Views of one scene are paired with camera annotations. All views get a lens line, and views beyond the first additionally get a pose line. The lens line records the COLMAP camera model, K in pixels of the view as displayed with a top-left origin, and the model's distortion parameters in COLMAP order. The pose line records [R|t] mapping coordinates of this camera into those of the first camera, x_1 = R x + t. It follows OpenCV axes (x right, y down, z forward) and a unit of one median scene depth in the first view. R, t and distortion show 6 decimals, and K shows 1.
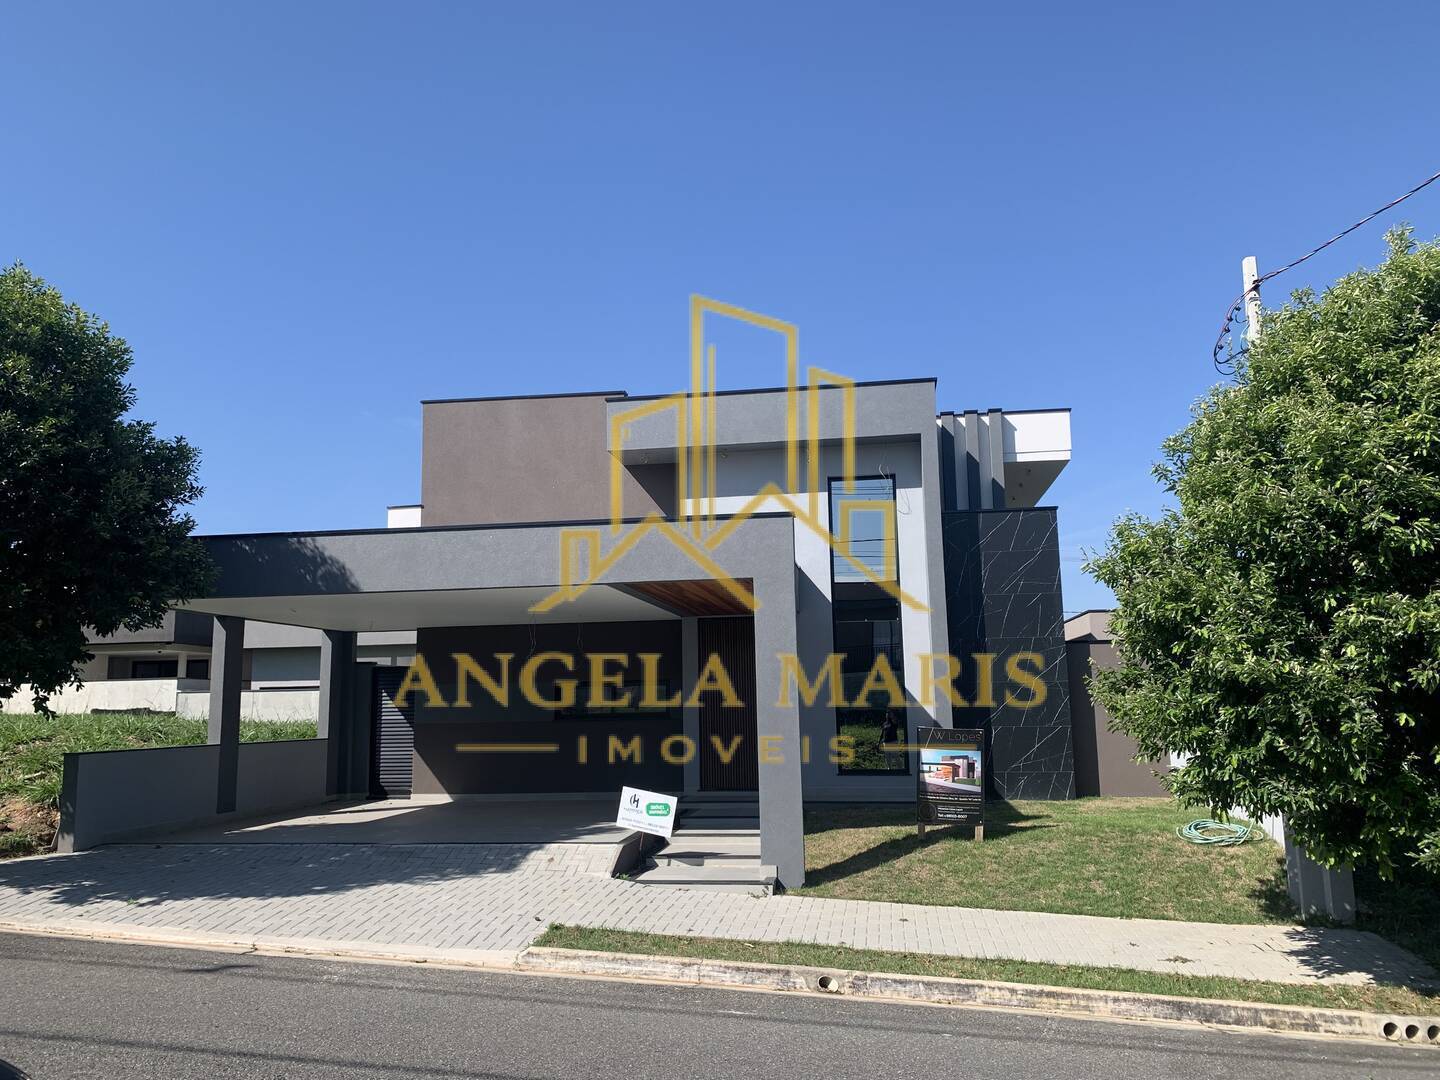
lens RADIAL K [[1107.7, 0, 720.0], [0, 1107.7, 540.0], [0, 0, 1]] dist [0.043348, -0.009093]
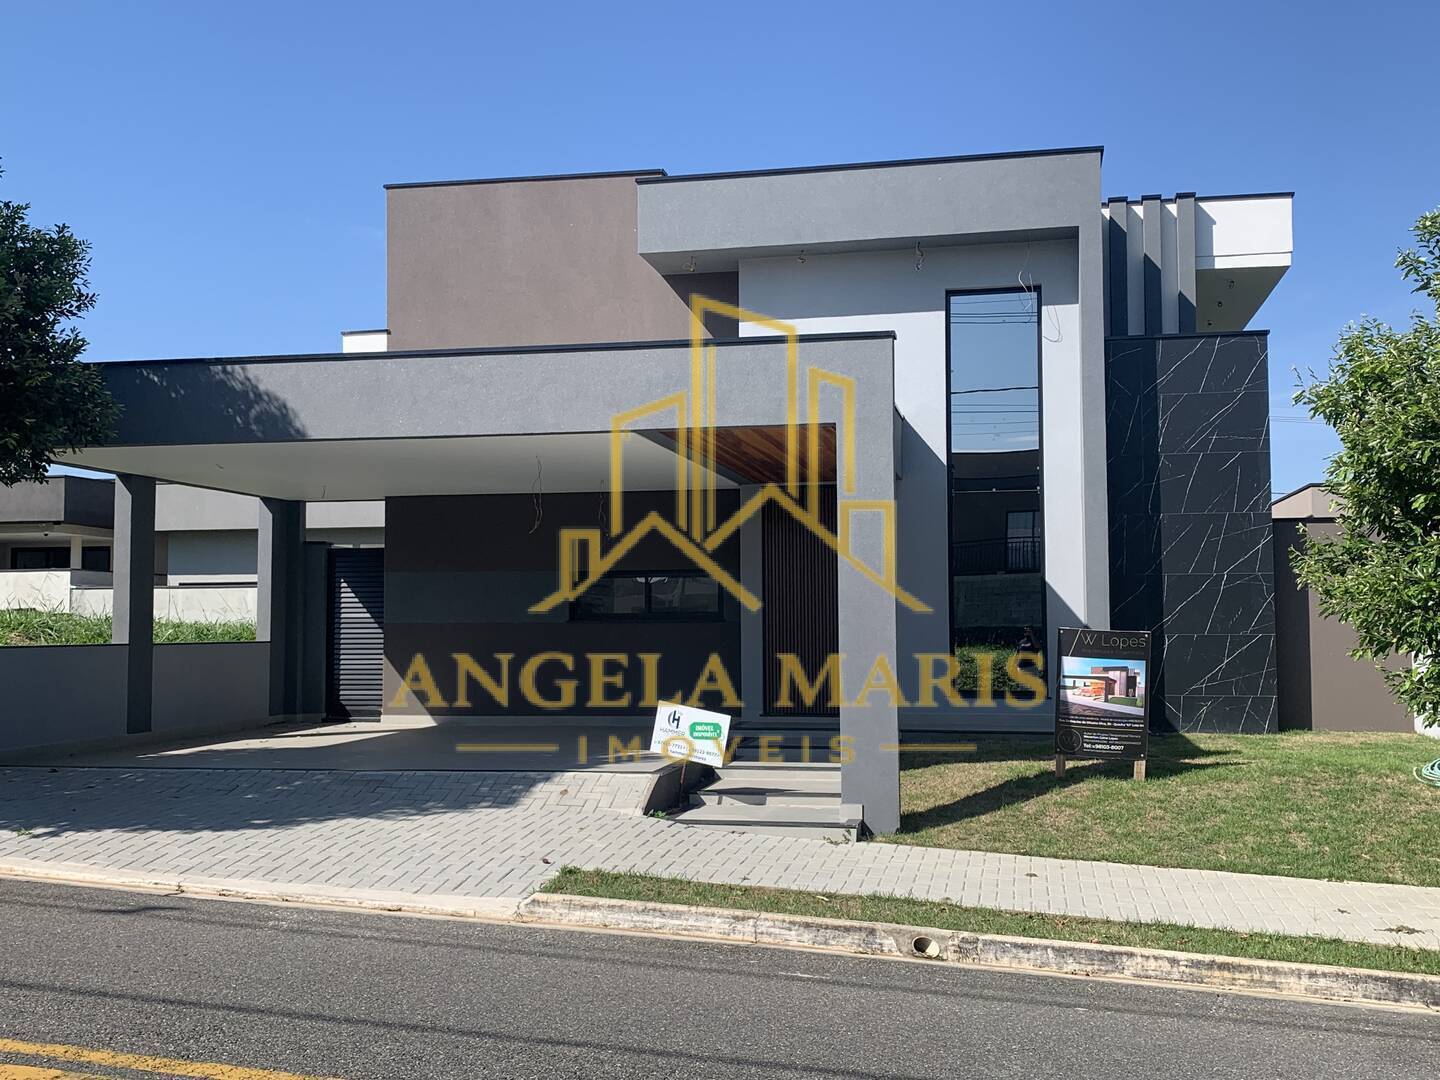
lens RADIAL K [[1516.9, 0, 727.1], [0, 1516.9, 536.6], [0, 0, 1]] dist [0.136027, -0.262672]
pose [[0.998863, 0.011398, -0.046290, 0.005297], [-0.007147, 0.995827, 0.090980, 0.020338], [0.047134, -0.090546, 0.994776, -0.011186]]
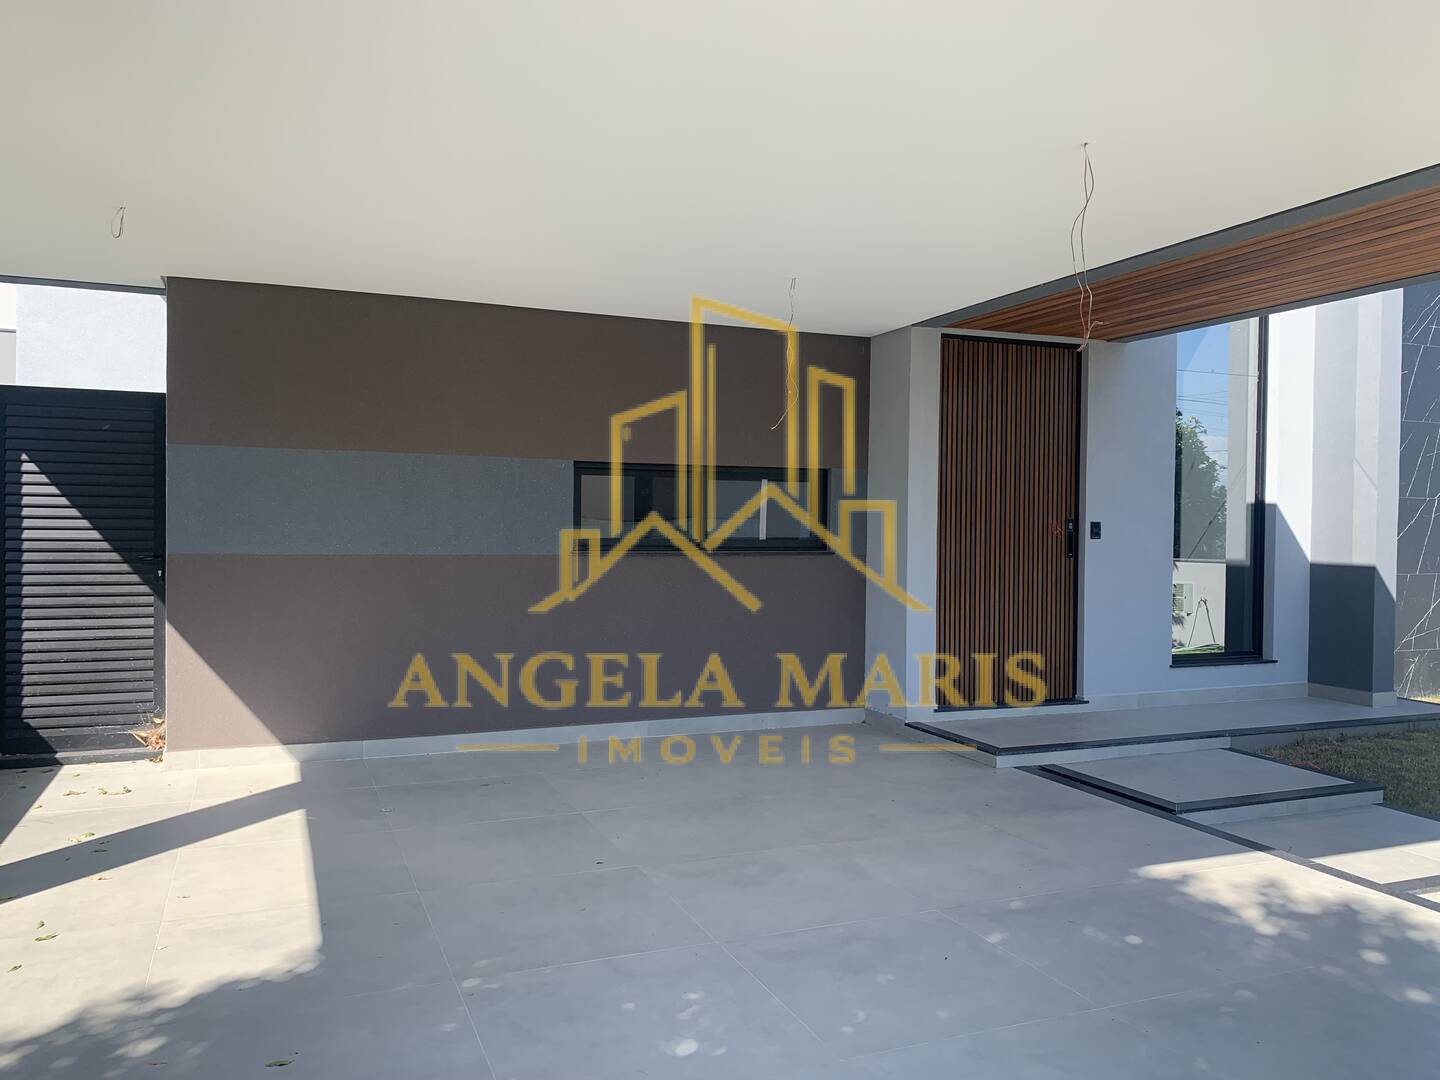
lens RADIAL K [[1107.7, 0, 720.0], [0, 1107.7, 540.0], [0, 0, 1]] dist [0.043348, -0.009093]
pose [[0.836645, 0.020534, 0.547361, -0.565463], [-0.105266, 0.986697, 0.123884, 0.173066], [-0.537536, -0.161266, 0.827677, 1.078566]]
